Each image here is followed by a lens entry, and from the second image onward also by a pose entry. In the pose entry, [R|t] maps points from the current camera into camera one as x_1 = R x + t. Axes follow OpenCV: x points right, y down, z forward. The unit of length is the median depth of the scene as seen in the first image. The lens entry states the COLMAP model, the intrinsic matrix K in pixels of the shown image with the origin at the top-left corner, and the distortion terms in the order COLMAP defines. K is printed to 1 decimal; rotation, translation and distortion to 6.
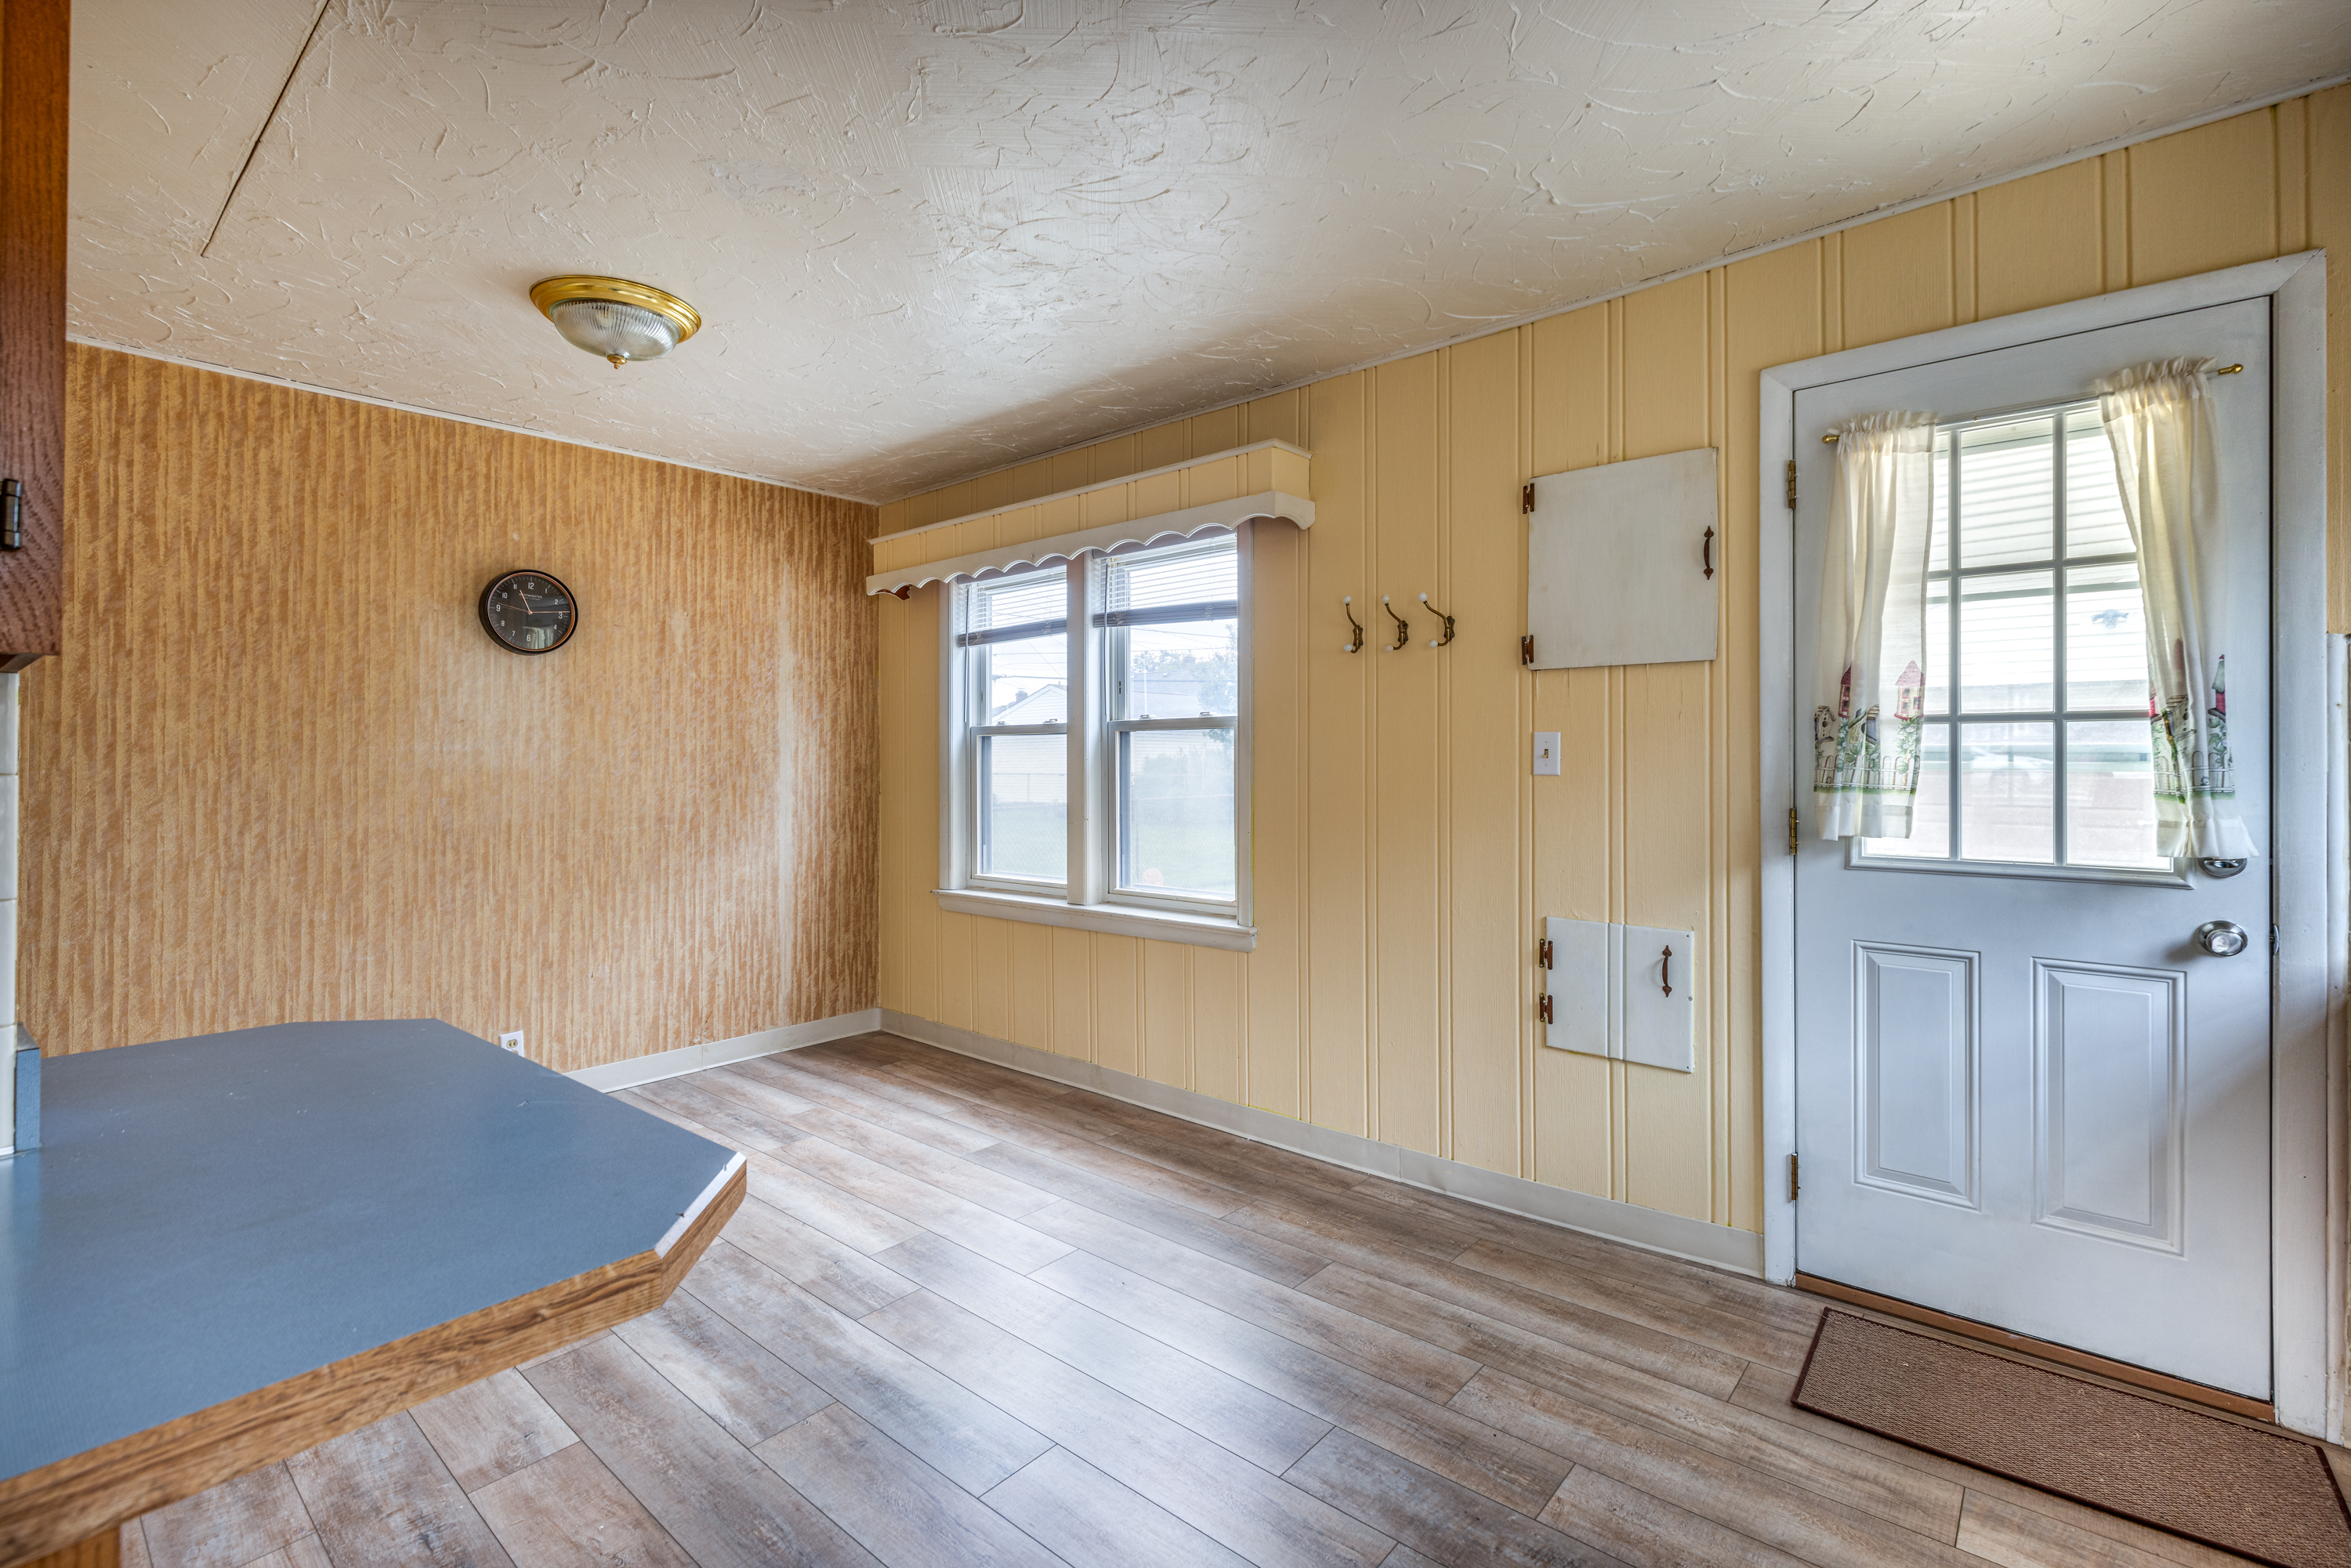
lens RADIAL K [[1045.1, 0, 1191.8], [0, 1045.1, 771.1], [0, 0, 1]] dist [0.003833, -0.000808]
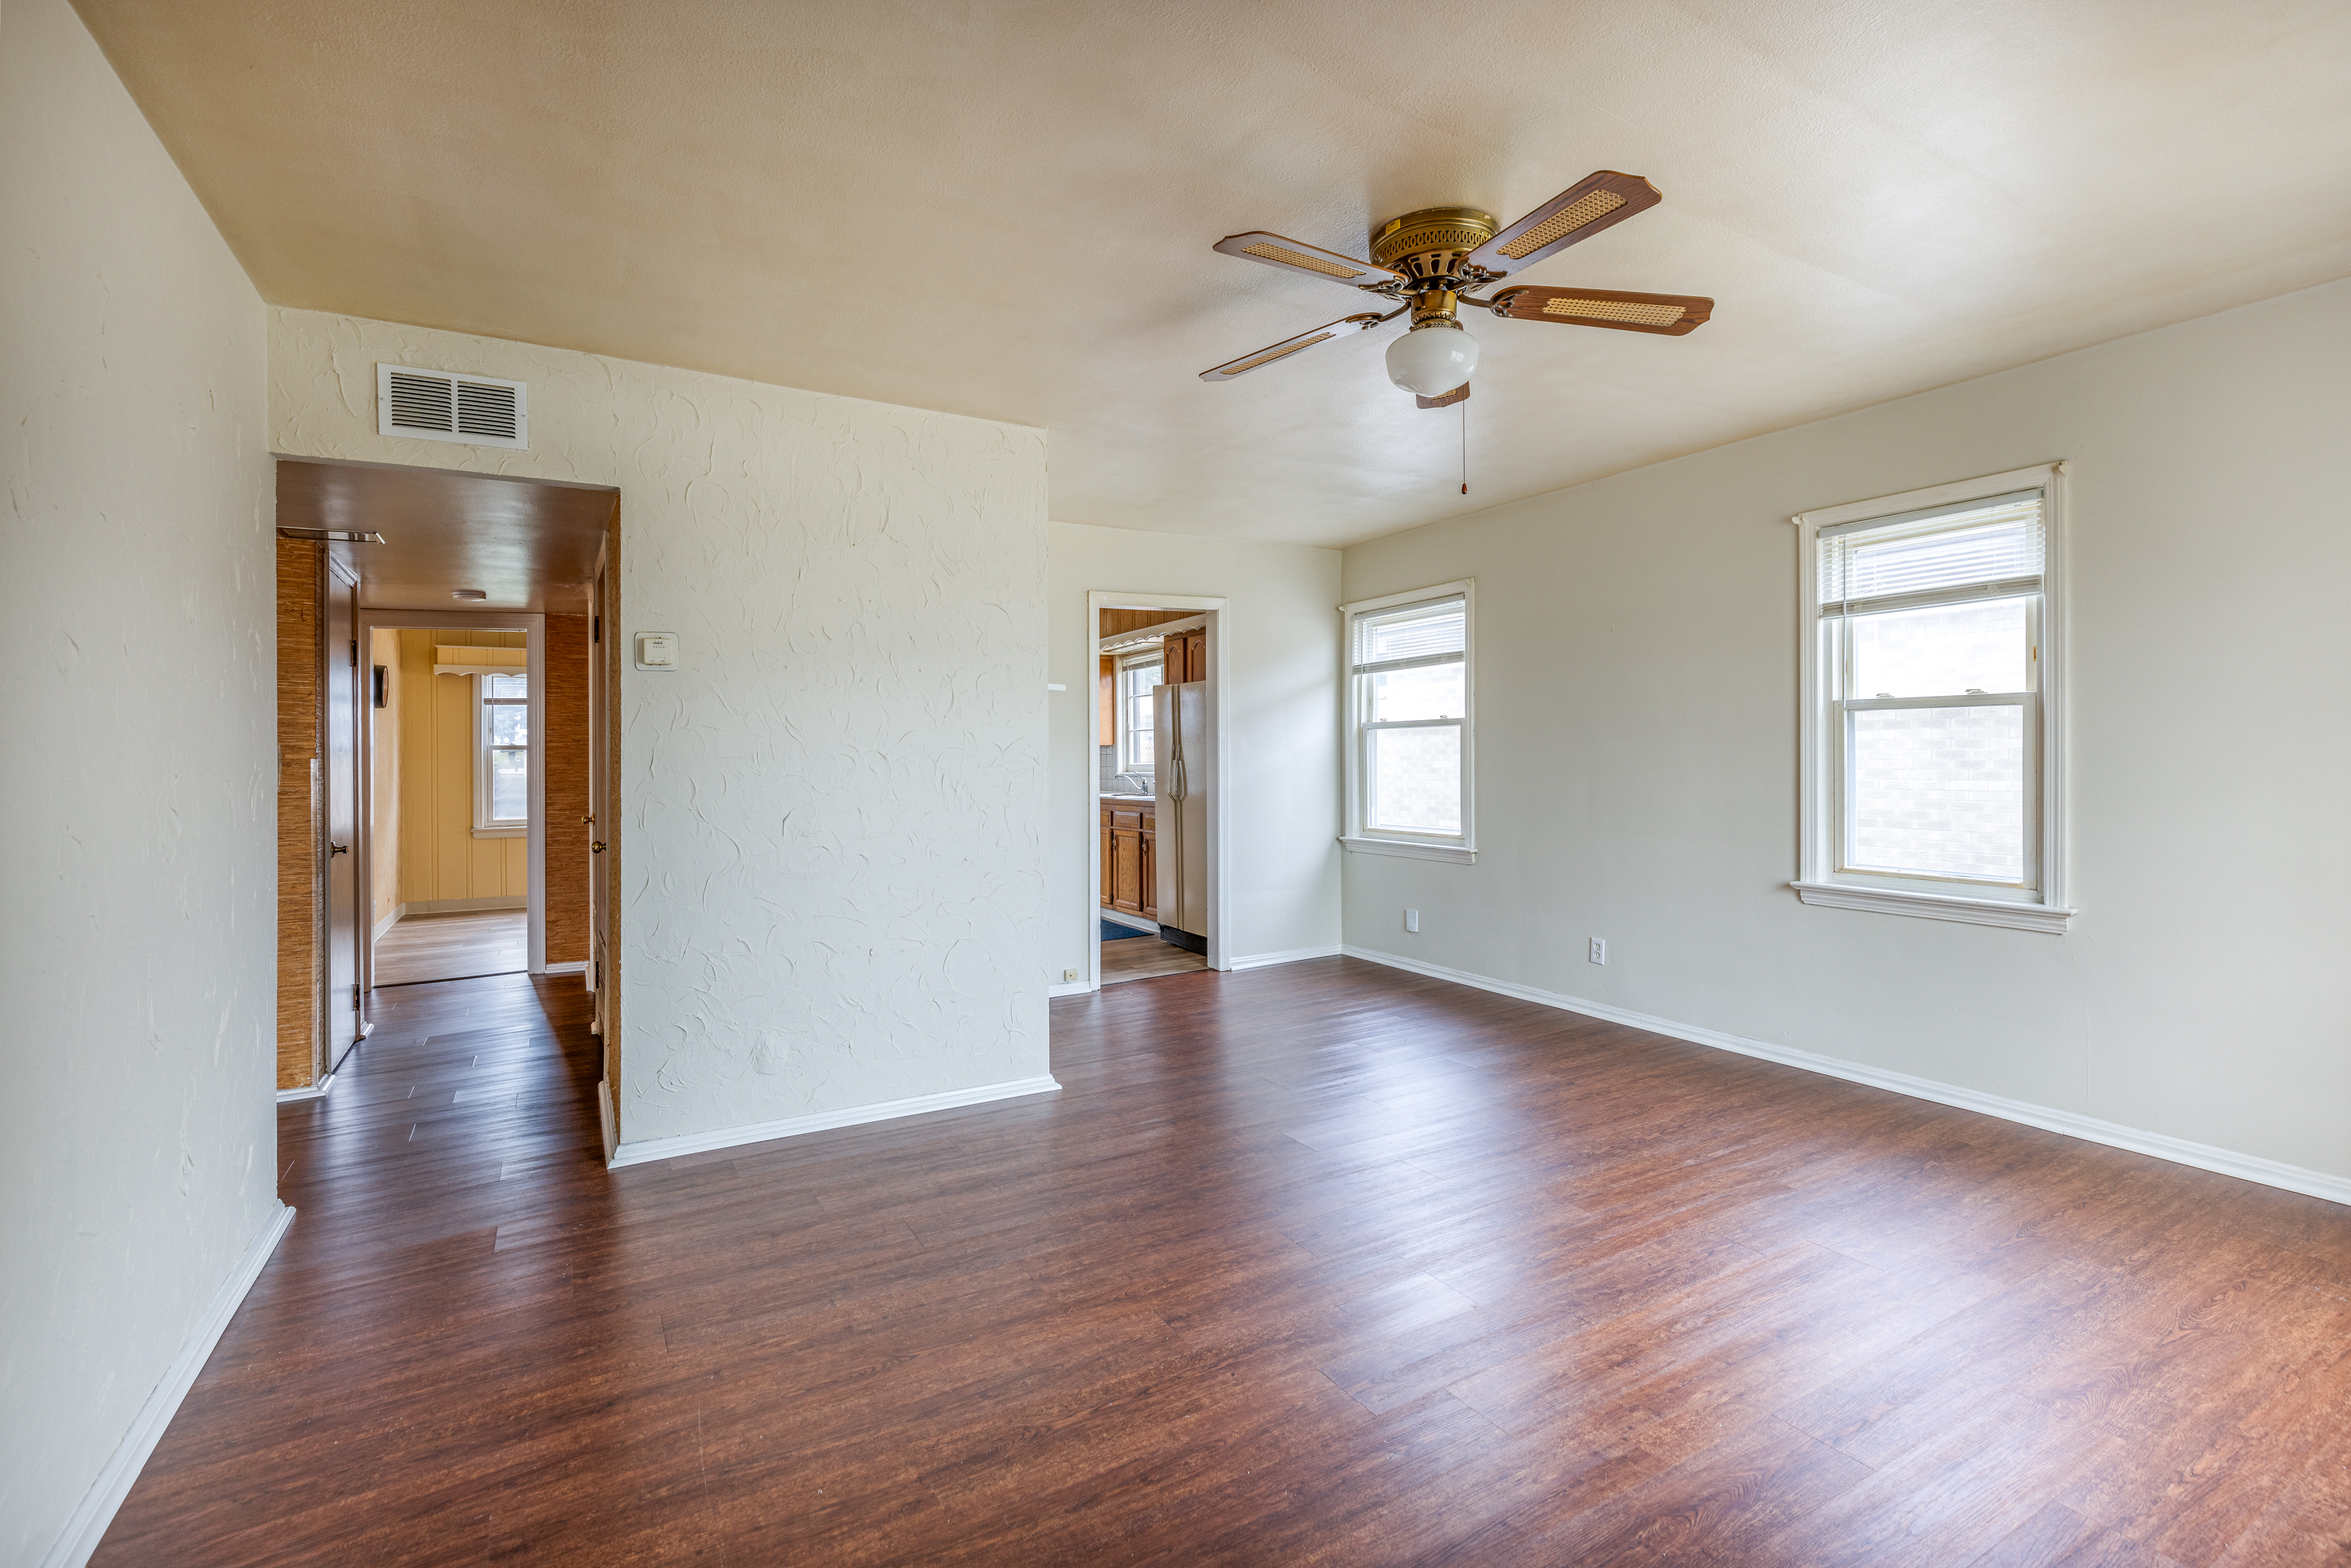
lens RADIAL K [[1045.1, 0, 1143.2], [0, 1045.1, 760.6], [0, 0, 1]] dist [0.003833, -0.000808]
pose [[0.356085, 0.003281, 0.934448, -2.972758], [0.010718, 0.999914, -0.007595, 0.028968], [-0.934392, 0.012720, 0.356020, -1.592873]]
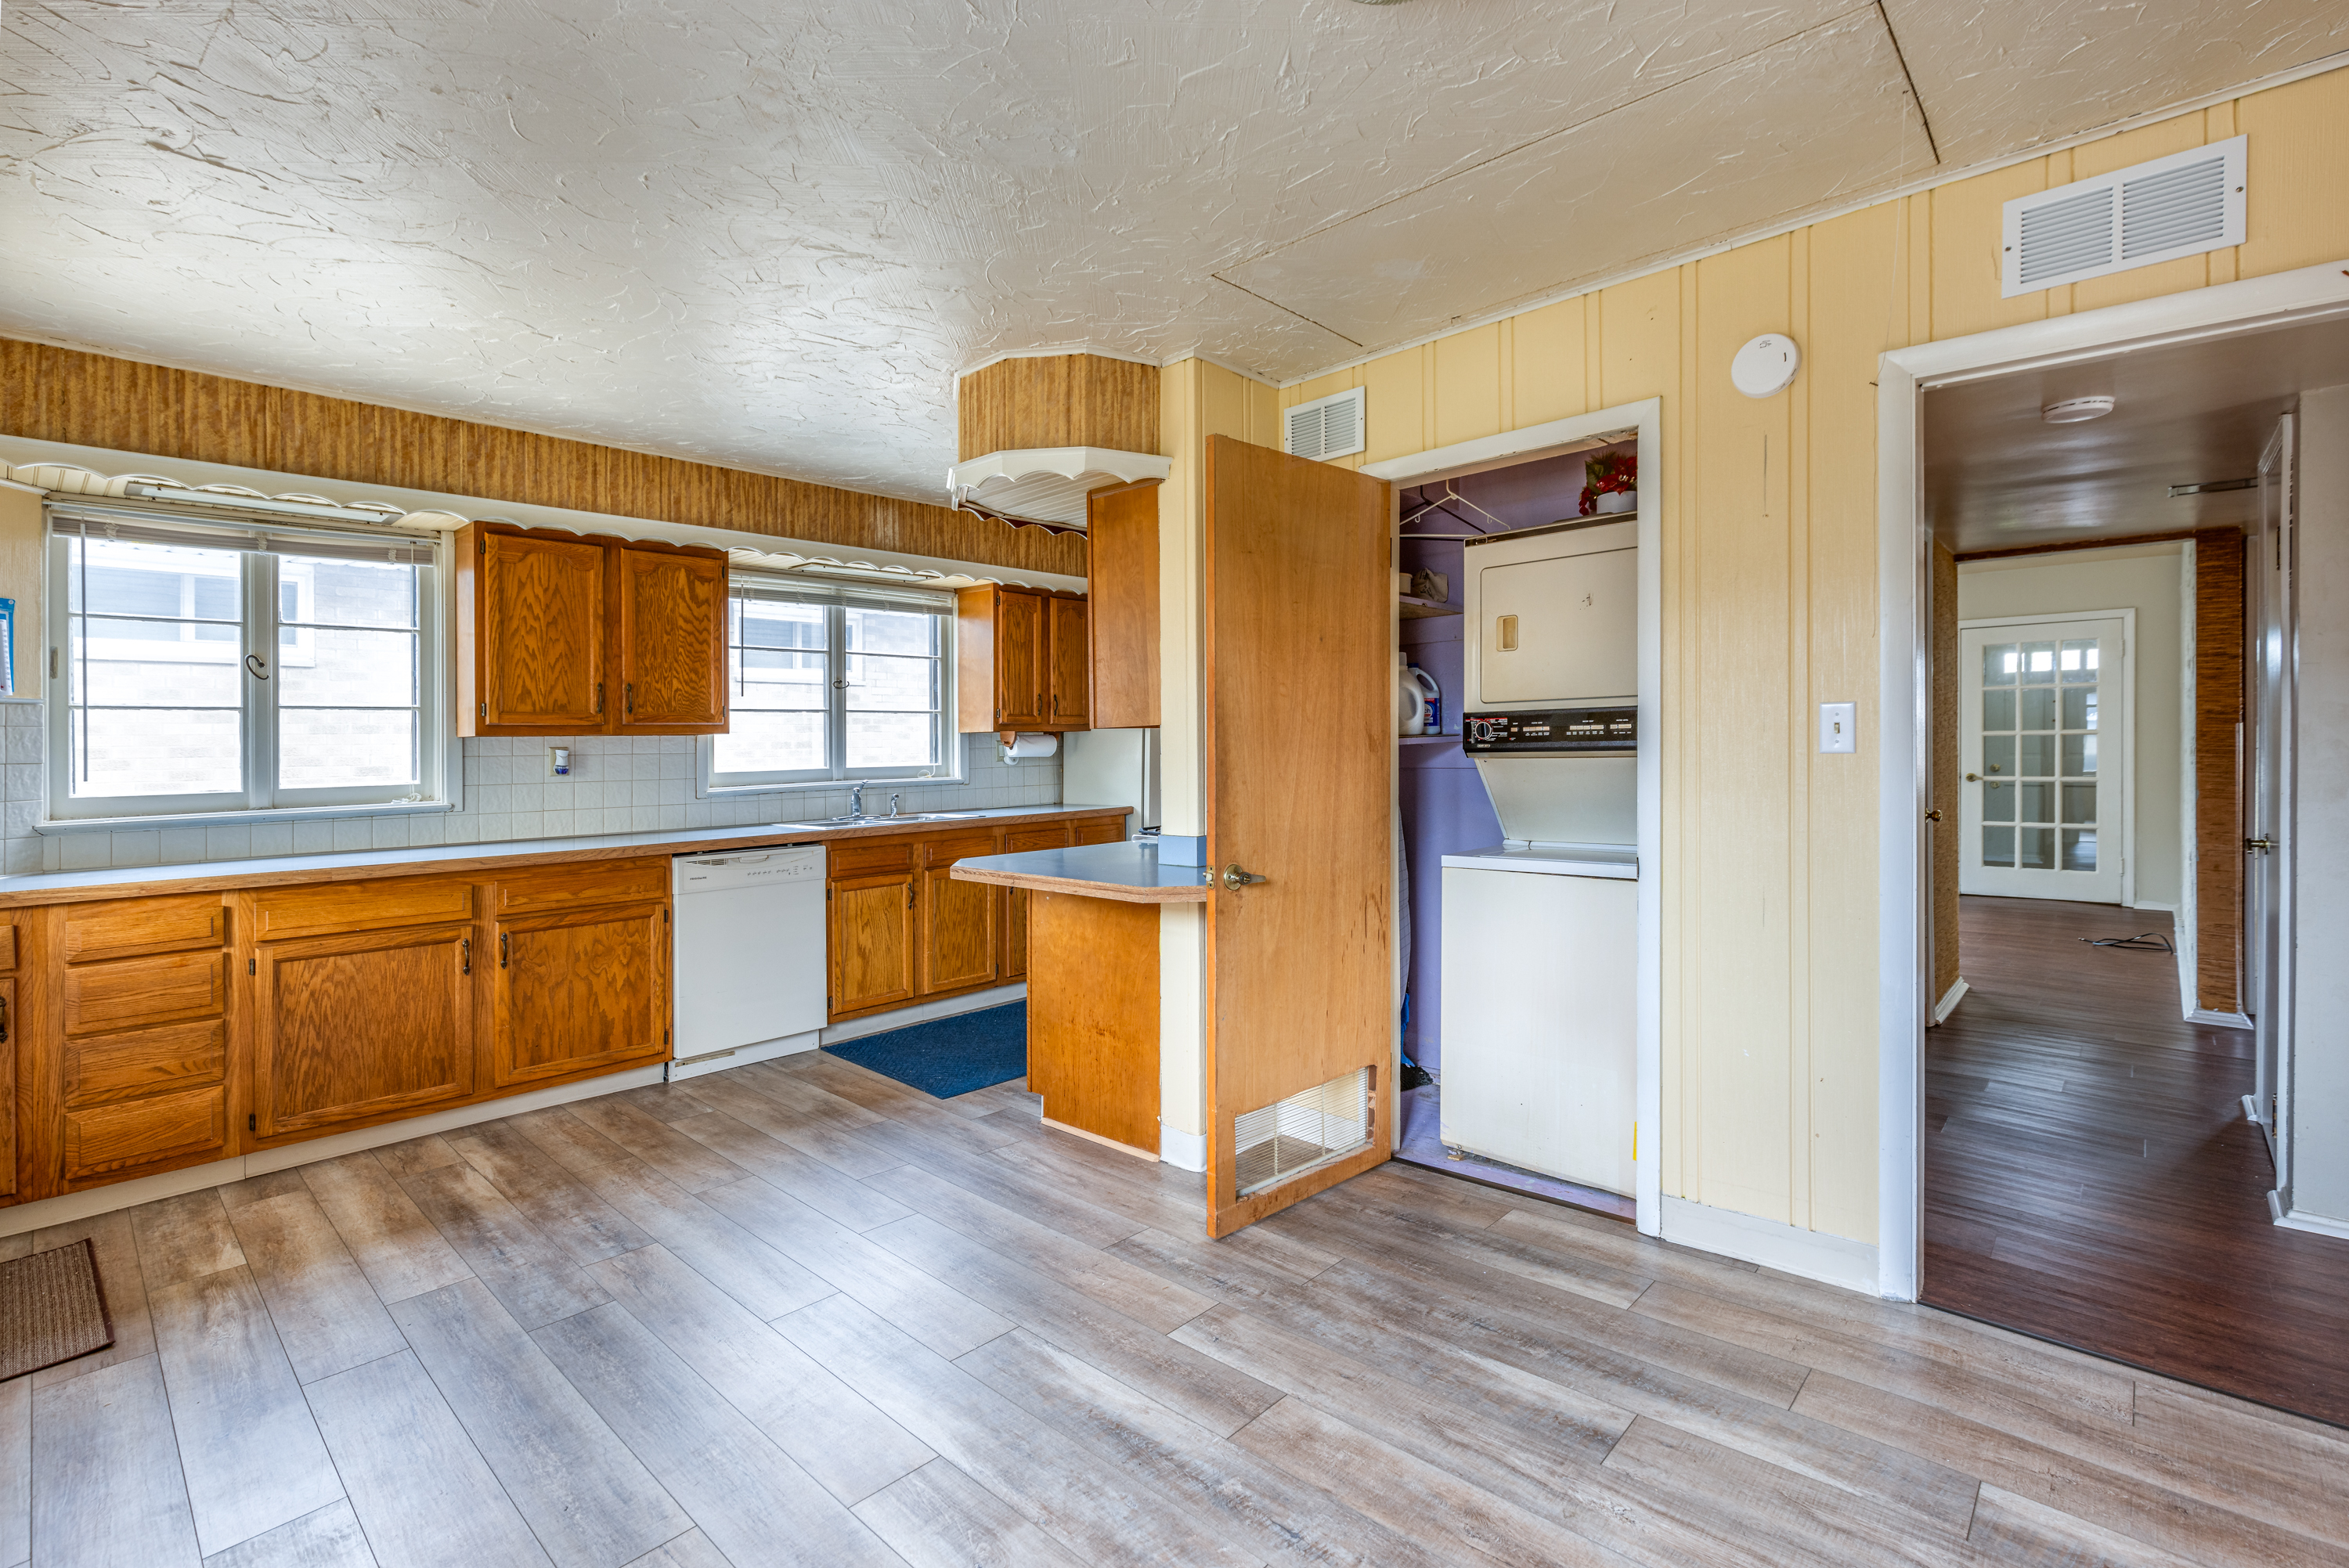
lens RADIAL K [[1044.1, 0, 1174.9], [0, 1044.1, 764.7], [0, 0, 1]] dist [0.003833, -0.000808]
pose [[-0.998146, 0.022141, 0.056702, -0.529196], [0.023504, 0.999448, 0.023486, -0.015978], [-0.056151, 0.024775, -0.998115, 1.685229]]
